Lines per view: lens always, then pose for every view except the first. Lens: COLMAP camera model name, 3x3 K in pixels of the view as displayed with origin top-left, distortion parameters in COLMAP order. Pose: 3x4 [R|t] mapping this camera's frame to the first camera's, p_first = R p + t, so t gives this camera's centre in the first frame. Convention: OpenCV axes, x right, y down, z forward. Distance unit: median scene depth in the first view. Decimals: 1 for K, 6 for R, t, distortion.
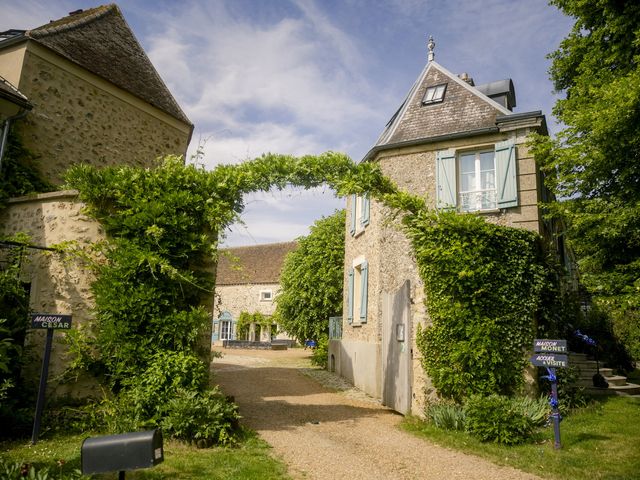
lens RADIAL K [[499.1, 0, 320.0], [0, 499.1, 240.0], [0, 0, 1]] dist [-0.000531, 0.001590]
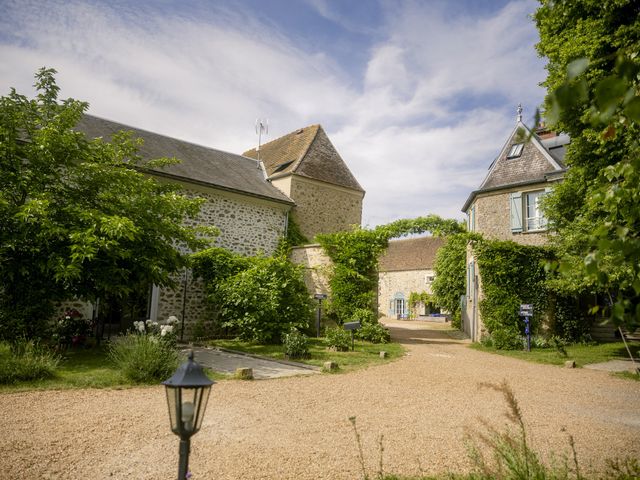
lens RADIAL K [[492.6, 0, 320.0], [0, 492.6, 240.0], [0, 0, 1]] dist [0.002608, -0.001151]
pose [[0.936203, -0.046192, -0.348412, 0.299901], [0.059297, 0.997874, 0.027039, -0.155897], [0.346422, -0.045973, 0.936952, -1.068472]]
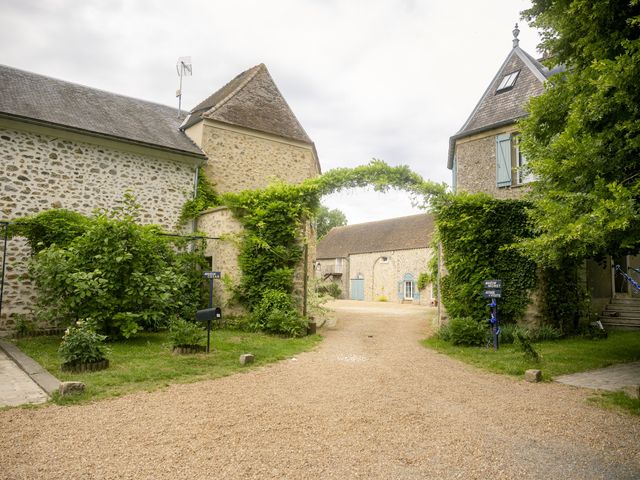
lens RADIAL K [[499.1, 0, 320.0], [0, 499.1, 240.0], [0, 0, 1]] dist [-0.000531, 0.001590]
pose [[0.907604, -0.054186, -0.416317, 0.492665], [0.083930, 0.995036, 0.053466, -0.036274], [0.411353, -0.083468, 0.907646, -0.457550]]
